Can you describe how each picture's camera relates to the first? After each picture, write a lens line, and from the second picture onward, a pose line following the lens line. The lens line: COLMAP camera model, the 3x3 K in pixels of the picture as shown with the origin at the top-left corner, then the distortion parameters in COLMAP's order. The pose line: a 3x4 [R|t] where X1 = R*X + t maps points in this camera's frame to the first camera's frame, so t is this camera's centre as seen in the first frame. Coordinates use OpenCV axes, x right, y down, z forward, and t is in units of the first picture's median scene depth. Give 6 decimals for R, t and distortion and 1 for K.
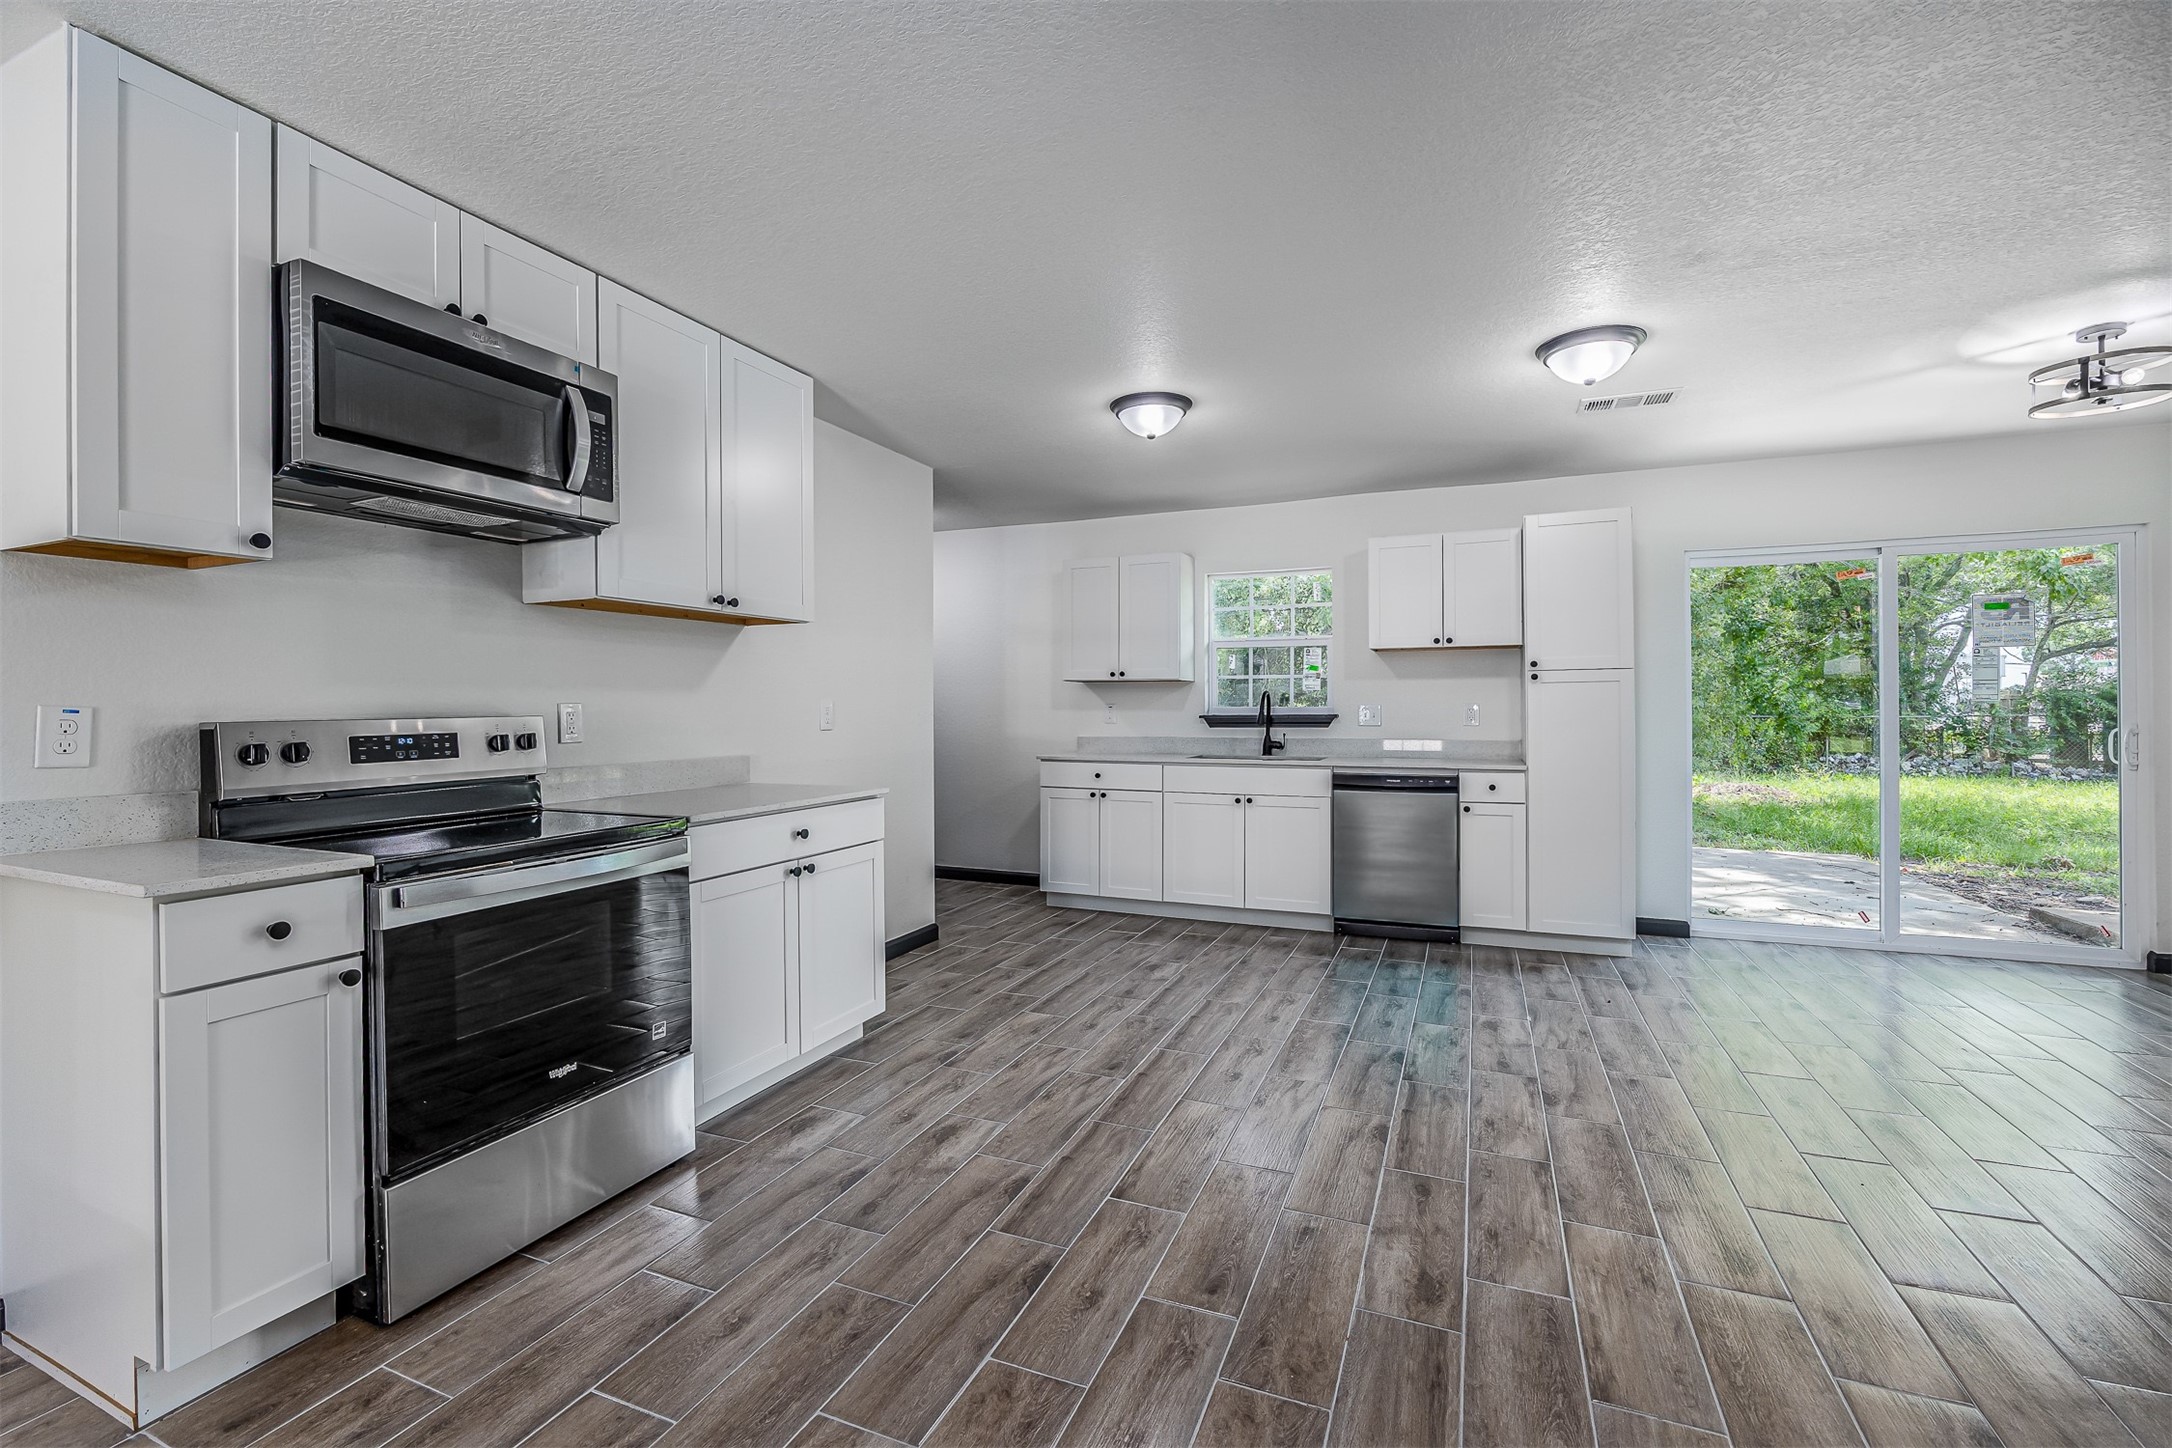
lens RADIAL K [[938.3, 0, 1066.2], [0, 938.3, 721.9], [0, 0, 1]] dist [-0.010188, 0.001775]
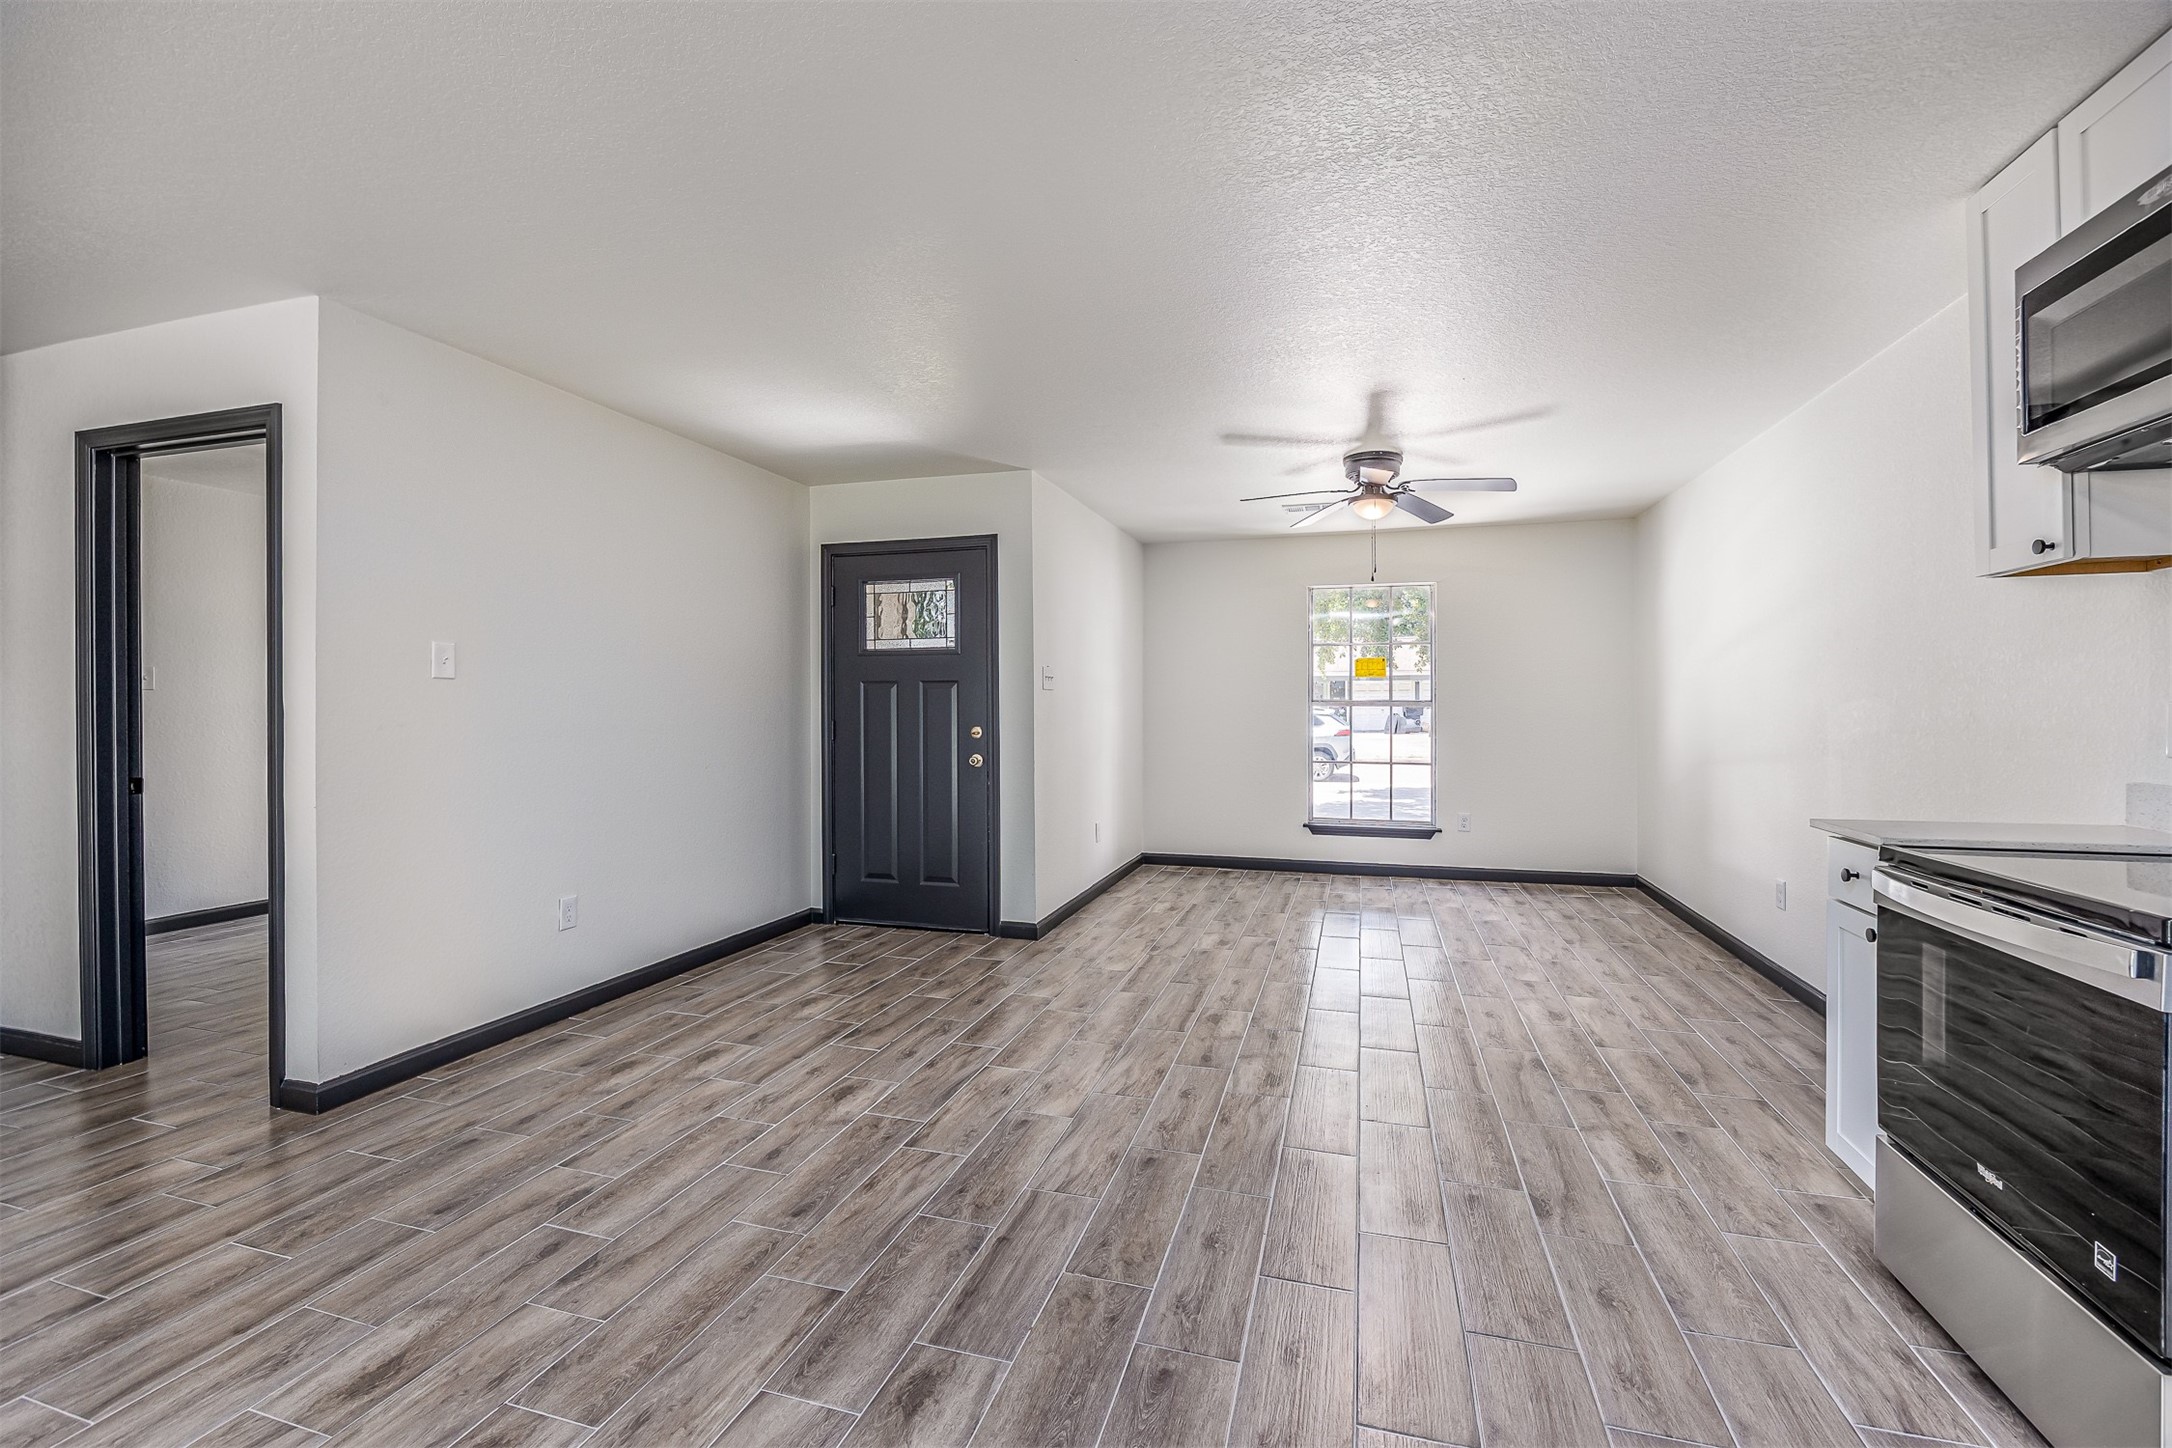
lens RADIAL K [[938.3, 0, 1092.8], [0, 938.3, 719.8], [0, 0, 1]] dist [-0.010188, 0.001775]
pose [[-0.992738, 0.008713, -0.119983, 0.169397], [0.005557, 0.999630, 0.026610, -0.017688], [0.120171, 0.025750, -0.992419, 0.970008]]
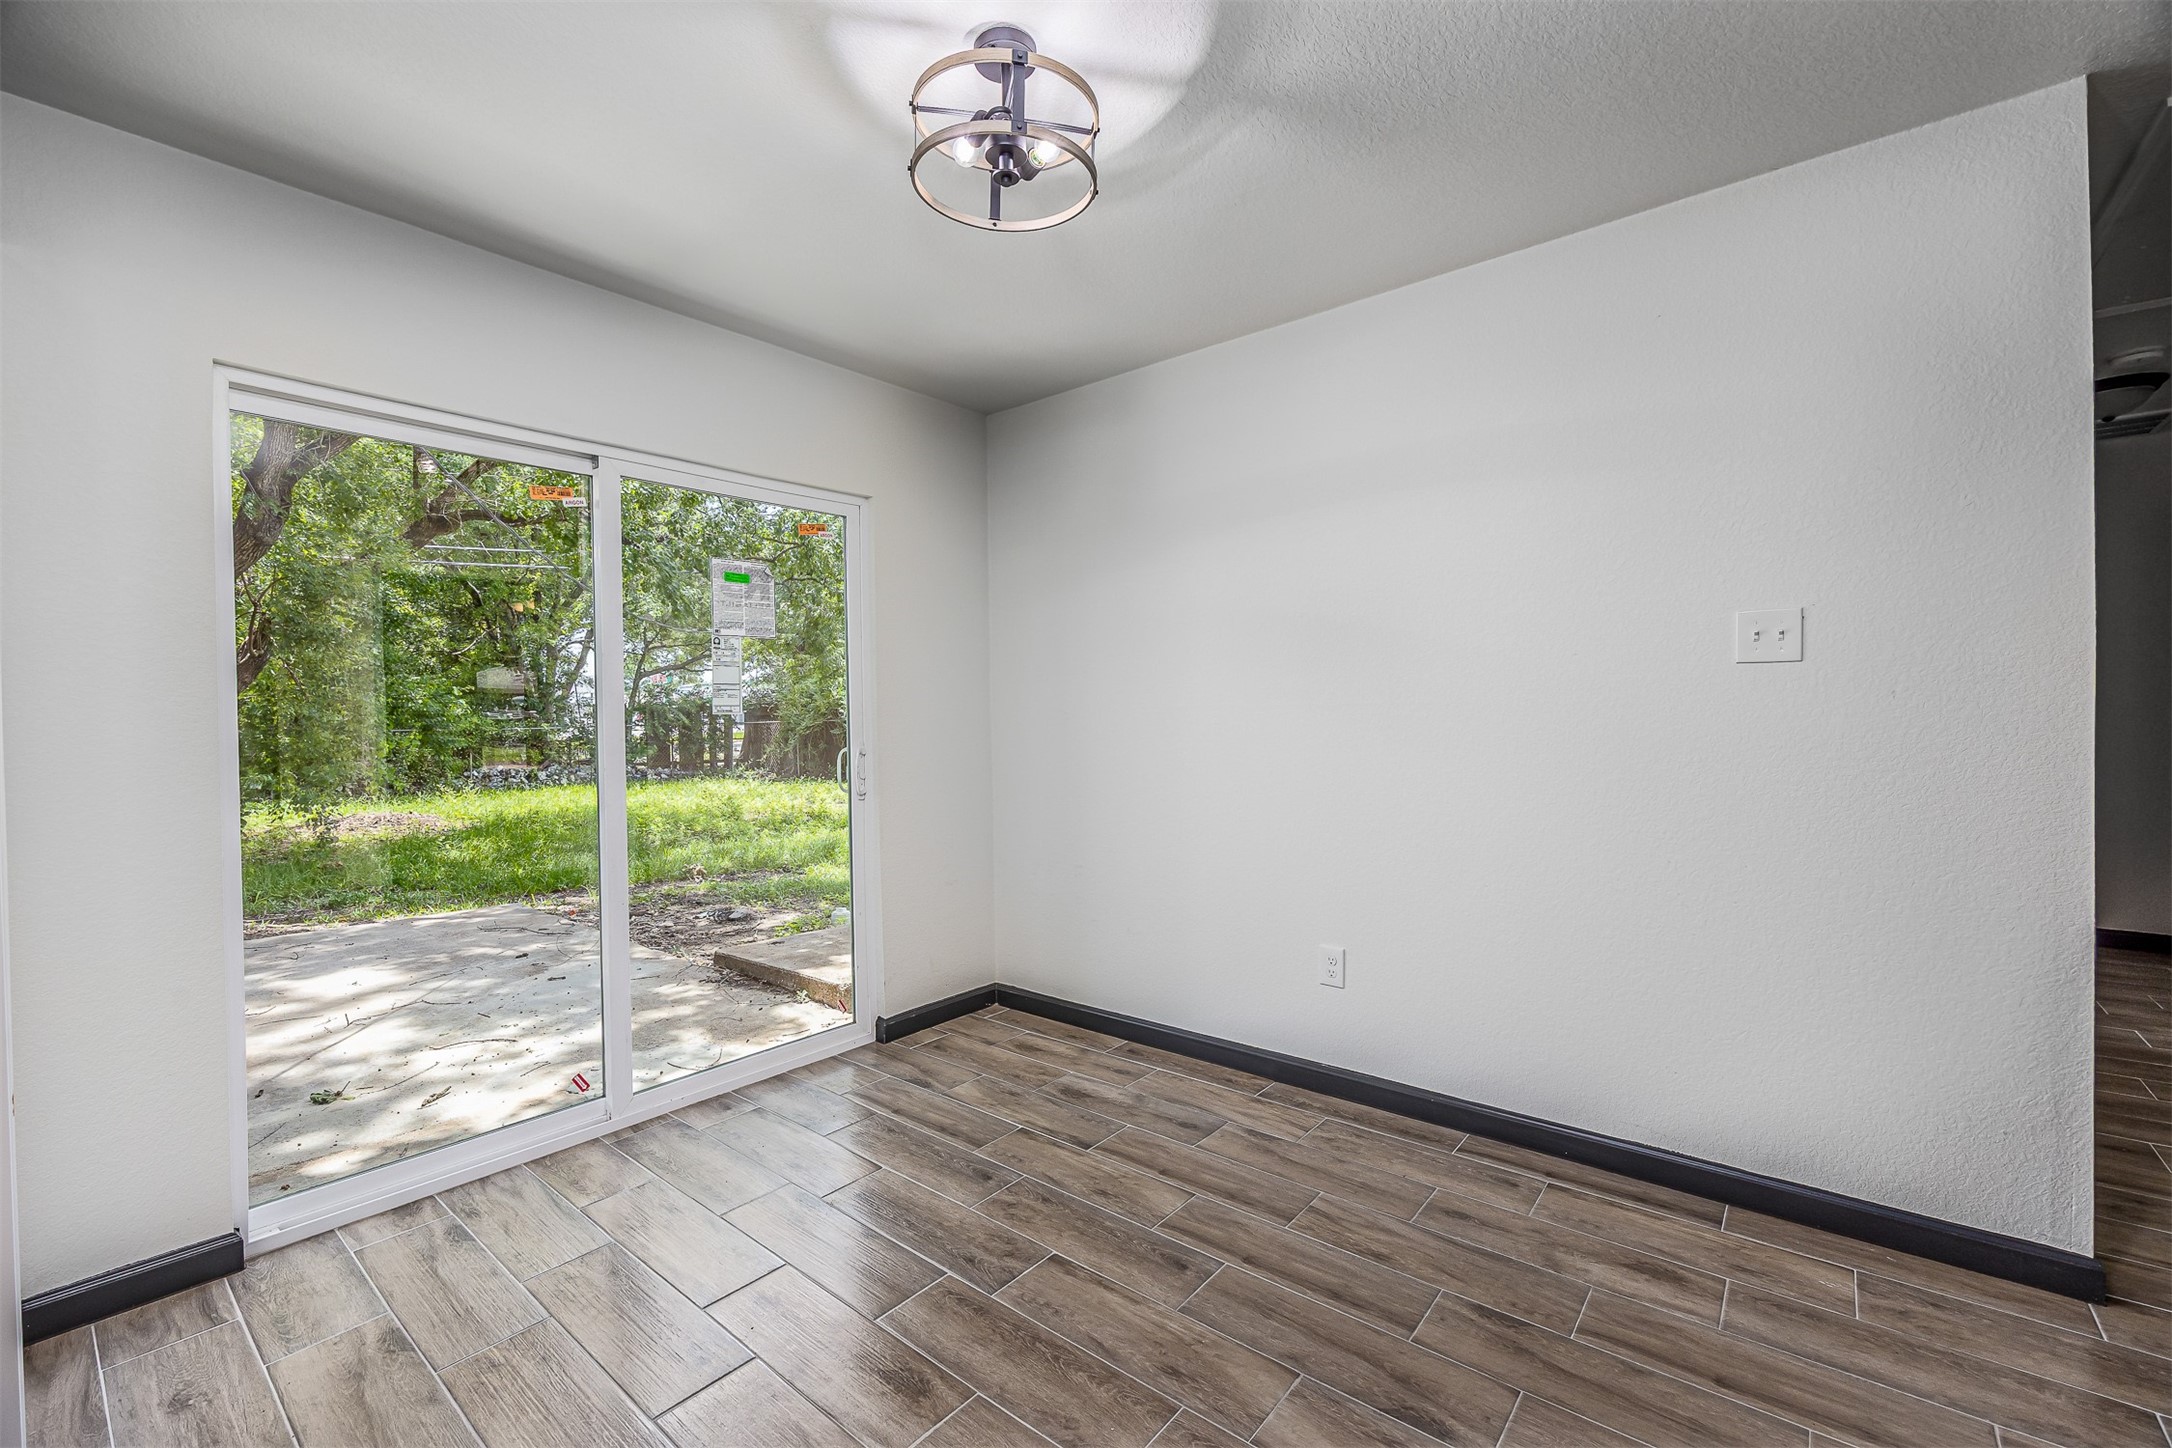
lens RADIAL K [[938.3, 0, 1087.9], [0, 938.3, 707.7], [0, 0, 1]] dist [-0.010188, 0.001775]
pose [[0.293397, 0.007296, 0.955963, 0.467990], [0.018808, 0.999733, -0.013403, -0.014725], [-0.955806, 0.021912, 0.293181, 0.626175]]
